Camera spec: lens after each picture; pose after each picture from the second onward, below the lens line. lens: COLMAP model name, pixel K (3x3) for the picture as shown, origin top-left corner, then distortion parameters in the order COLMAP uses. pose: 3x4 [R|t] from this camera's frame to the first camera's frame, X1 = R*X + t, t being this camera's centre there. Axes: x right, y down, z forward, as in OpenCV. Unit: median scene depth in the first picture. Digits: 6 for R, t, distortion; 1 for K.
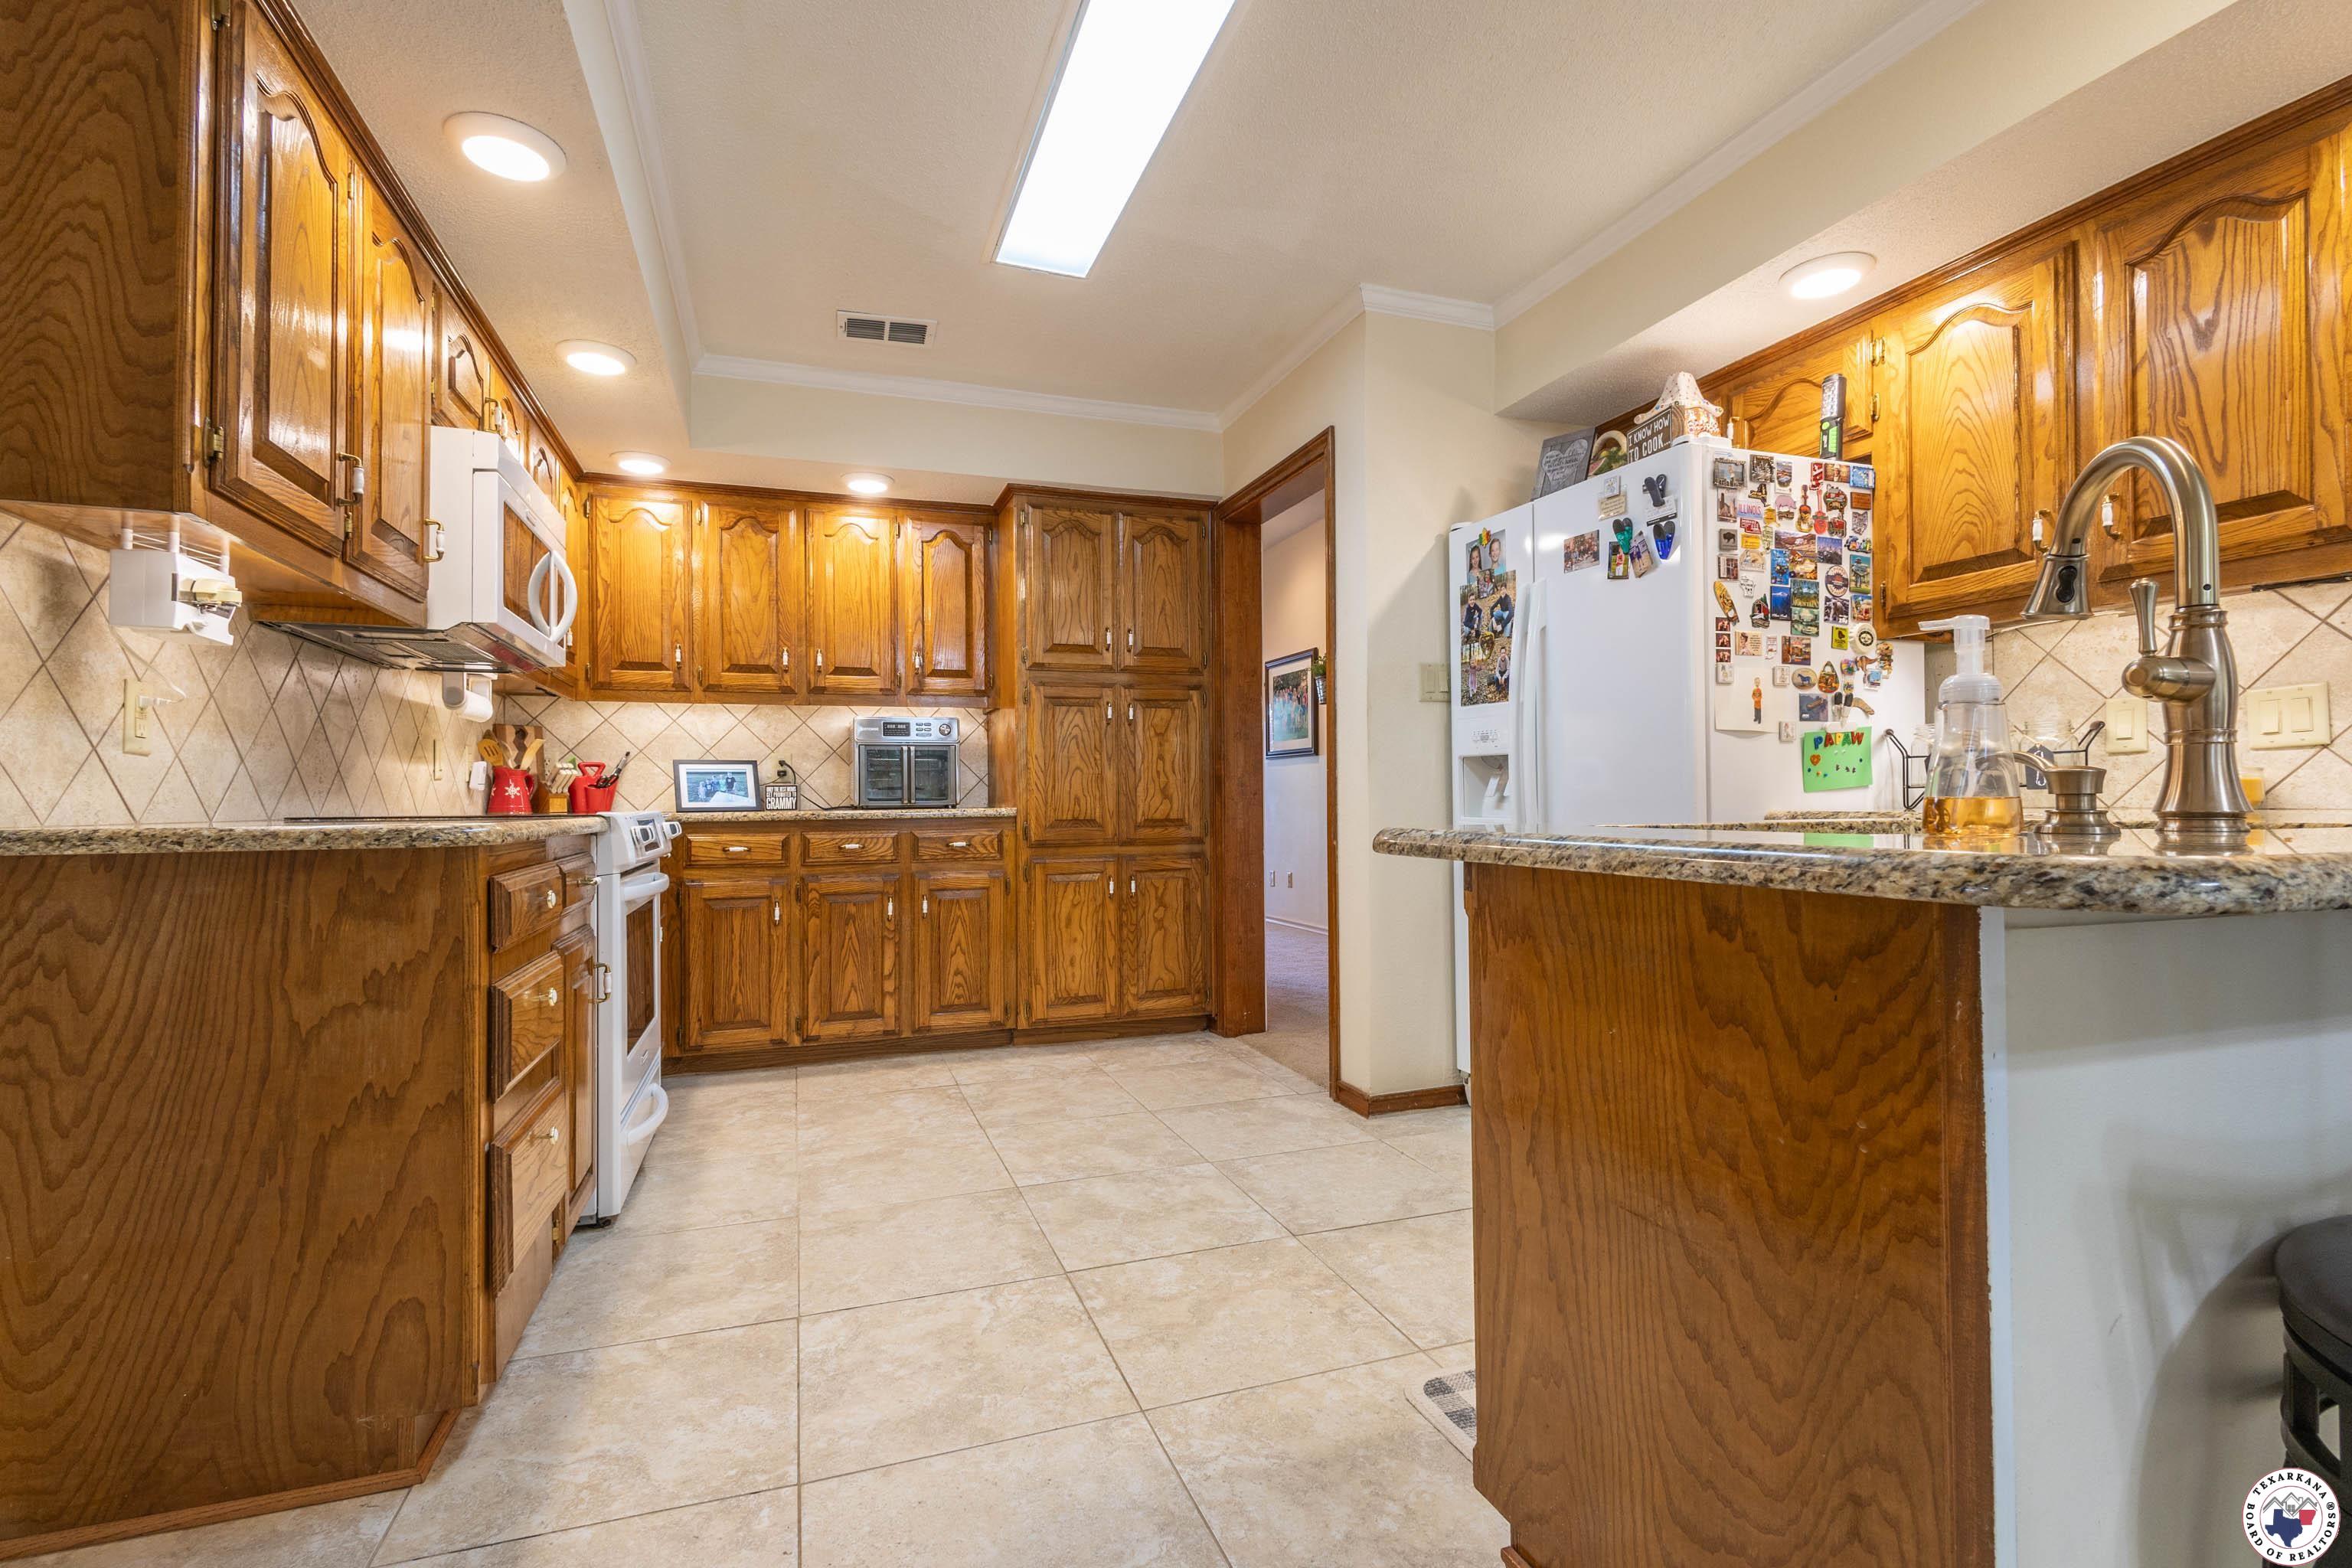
lens RADIAL K [[1071.7, 0, 1187.2], [0, 1071.7, 786.0], [0, 0, 1]] dist [0.013302, -0.003352]
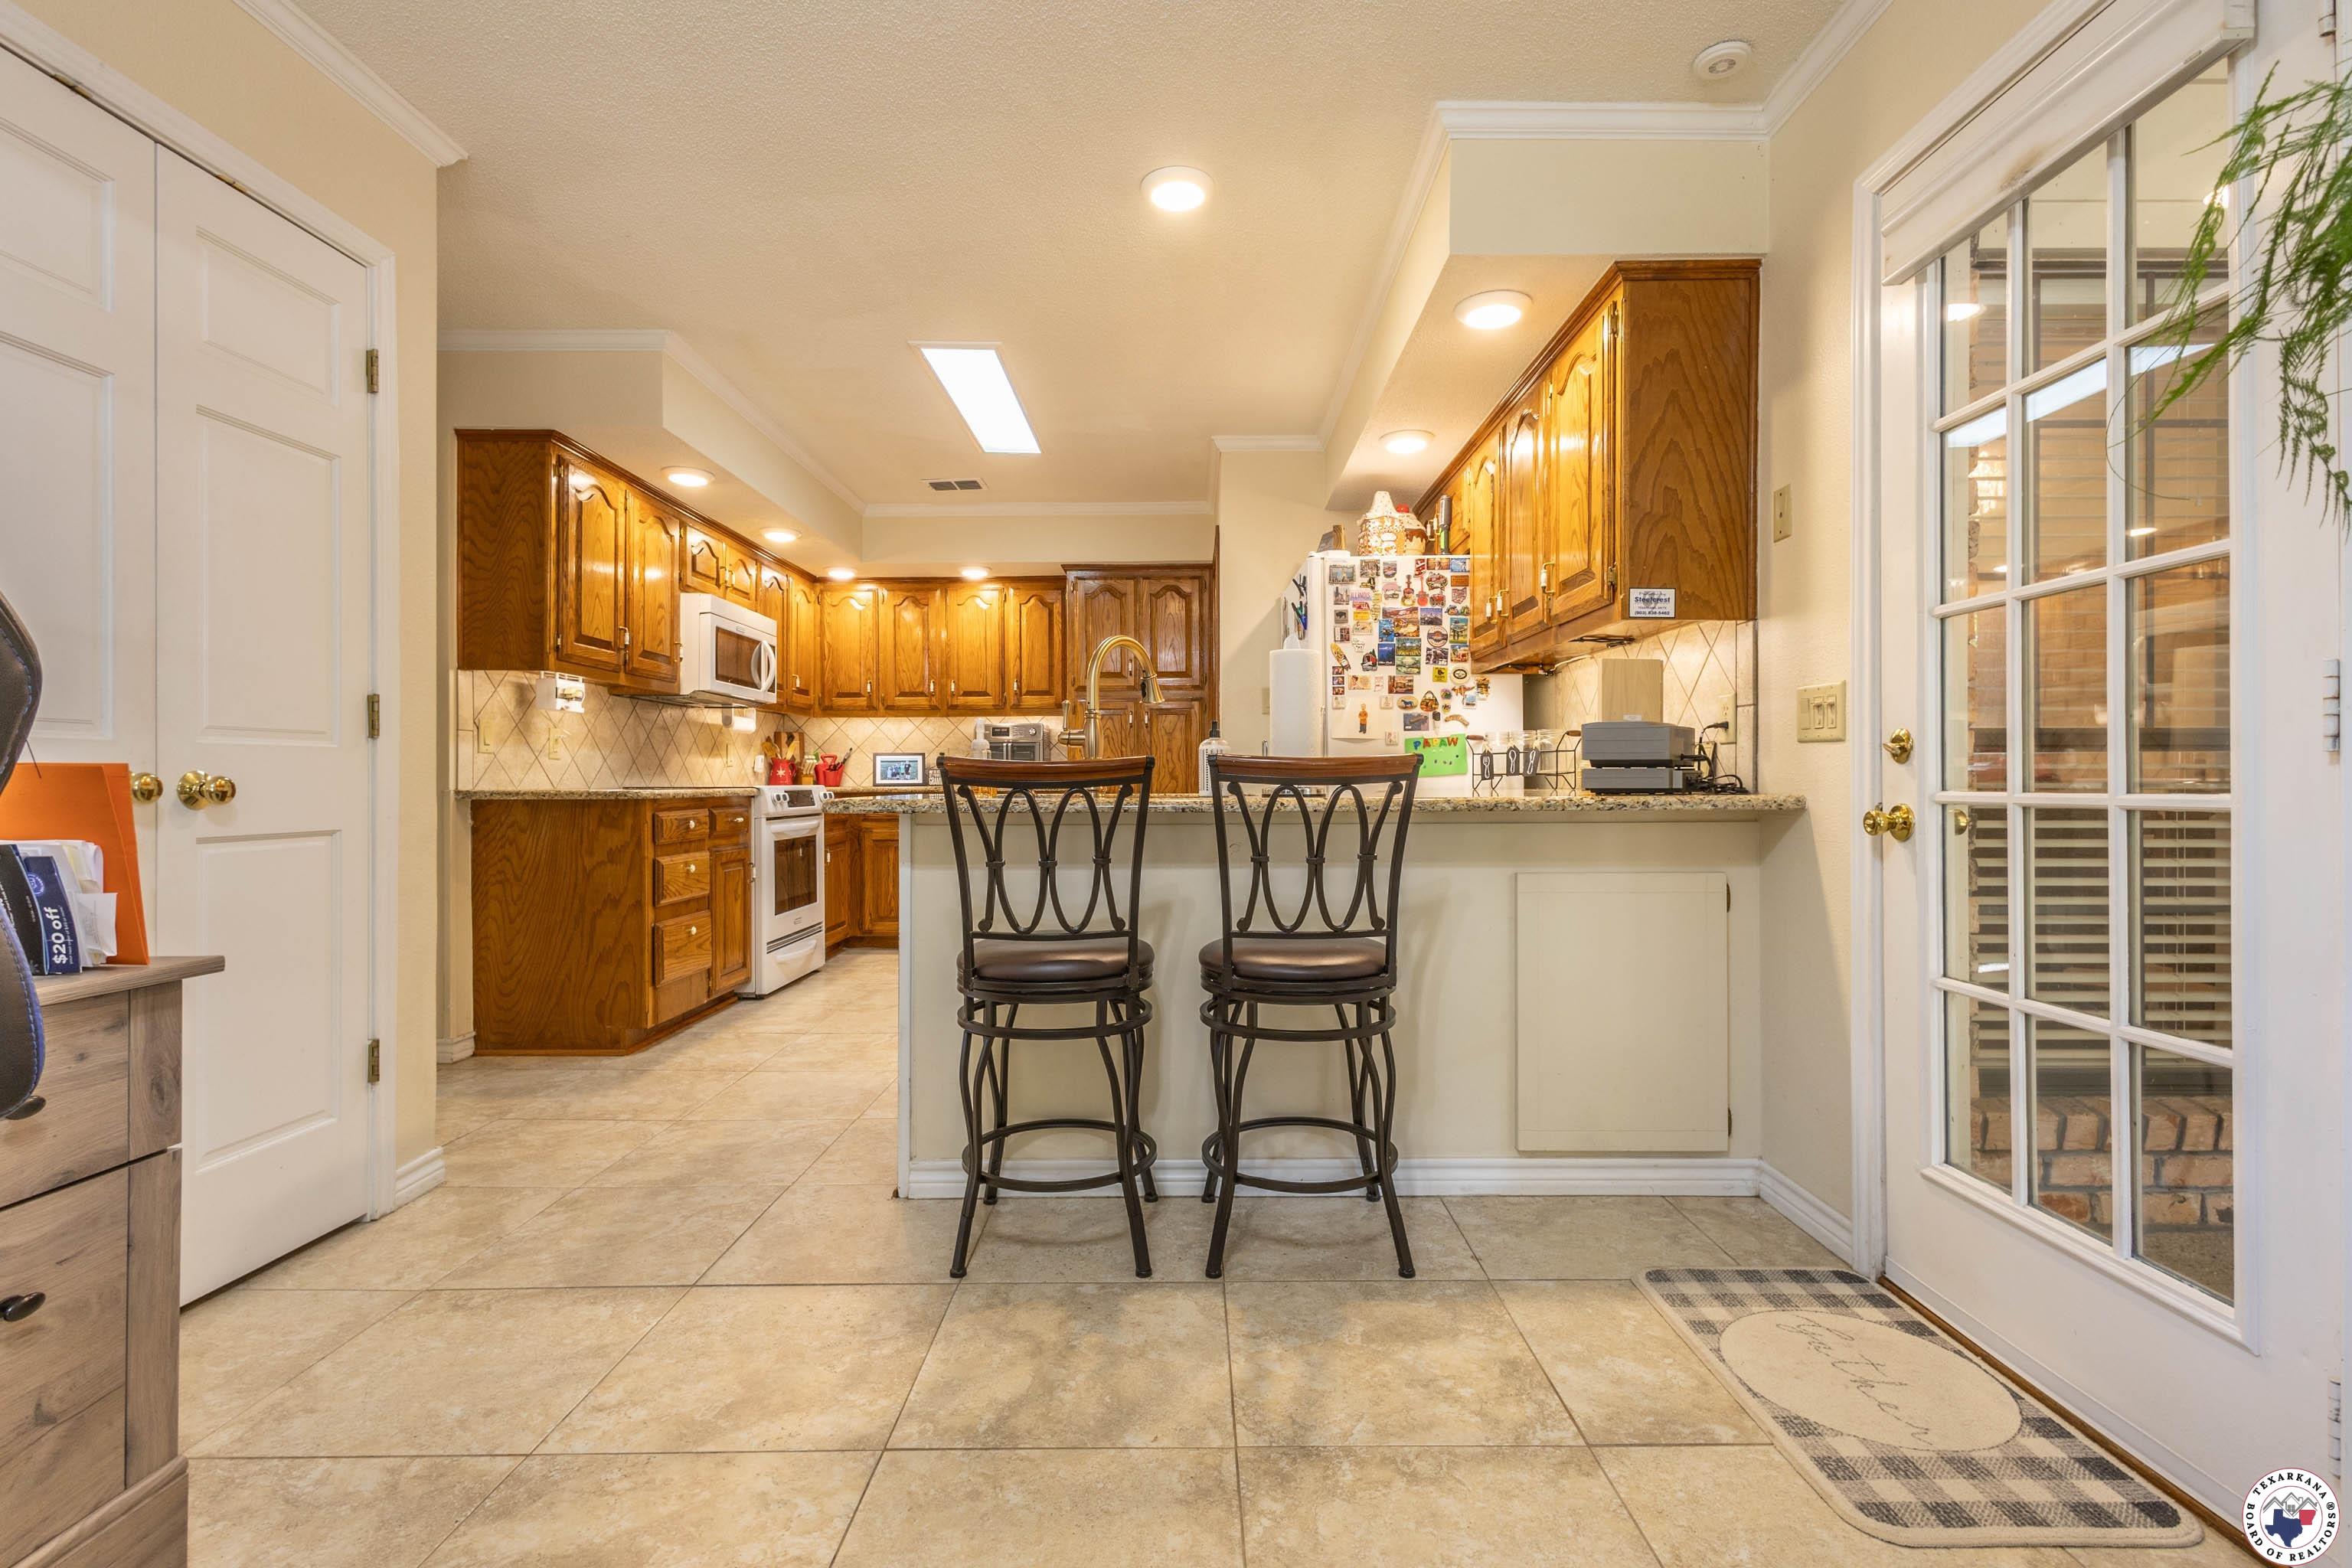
lens RADIAL K [[1071.7, 0, 1192.6], [0, 1071.7, 776.8], [0, 0, 1]] dist [0.013302, -0.003352]
pose [[0.942566, 0.003748, -0.333999, 0.791887], [0.000323, 0.999926, 0.012133, -0.014150], [0.334020, -0.011544, 0.942495, -0.524885]]
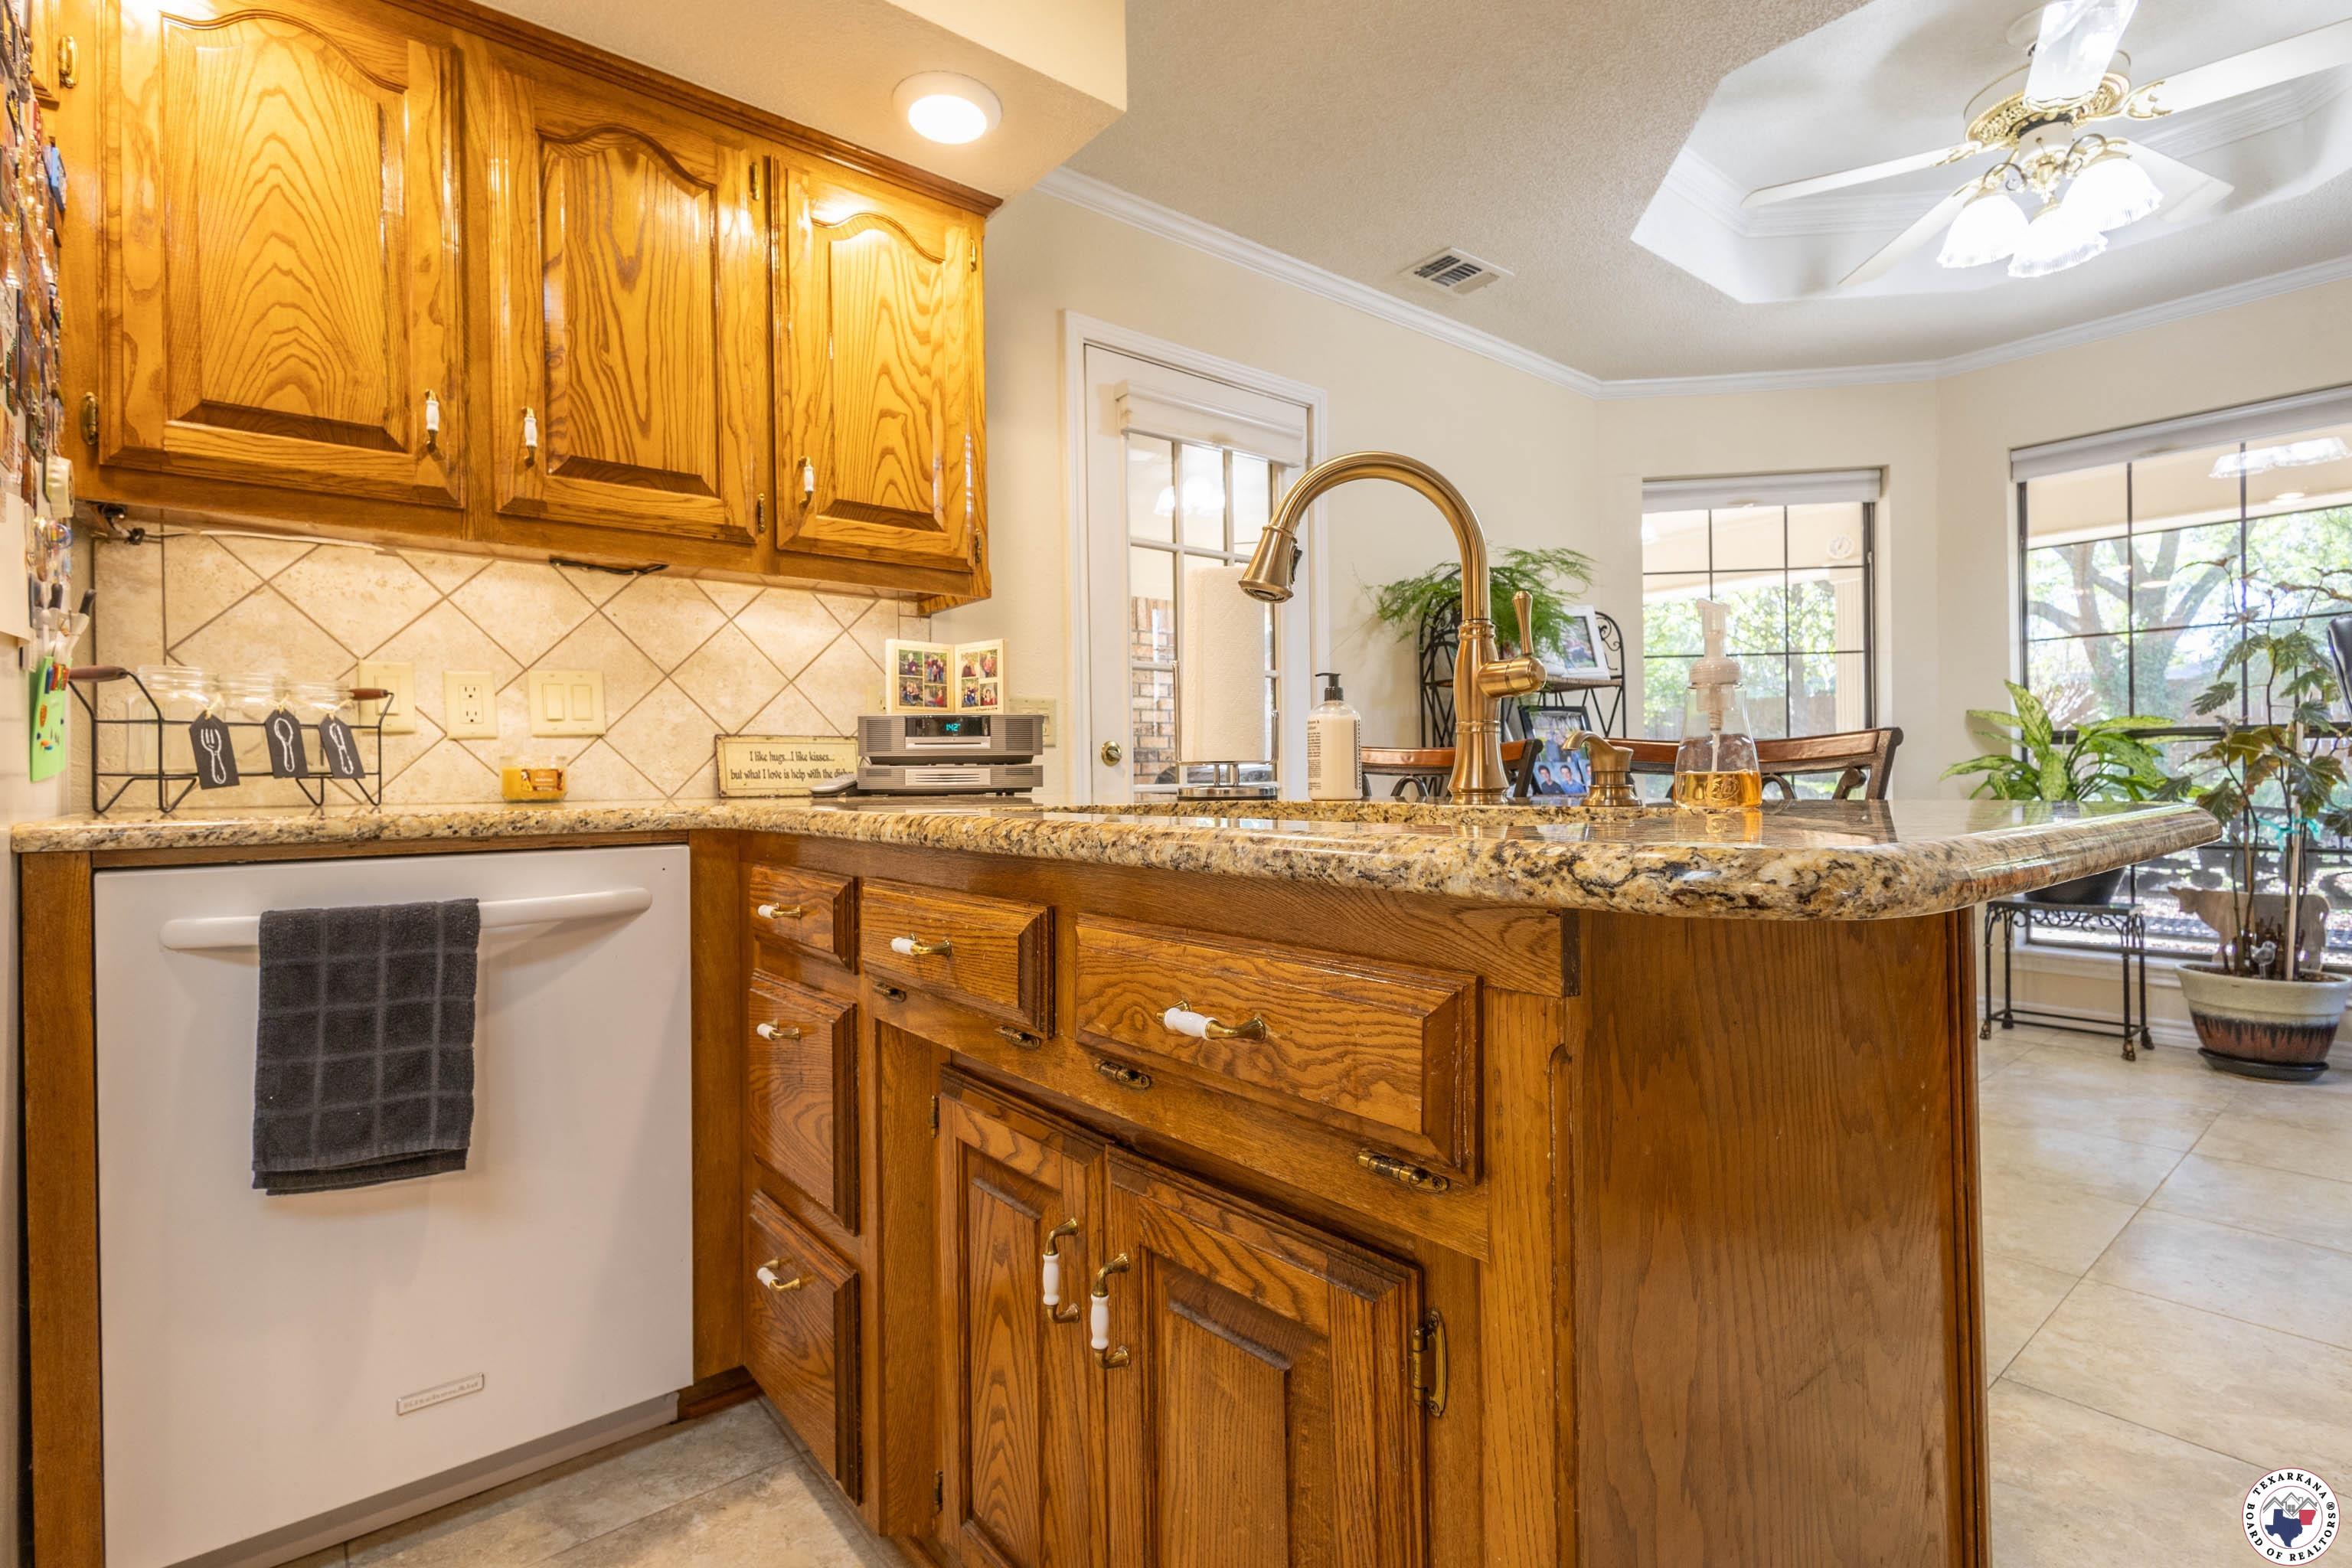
lens RADIAL K [[1071.7, 0, 1170.7], [0, 1071.7, 776.7], [0, 0, 1]] dist [0.013302, -0.003352]
pose [[-0.319816, 0.010972, 0.947416, -0.037753], [0.004701, 0.999939, -0.009994, 0.010236], [-0.947468, 0.001258, -0.319848, 0.671662]]
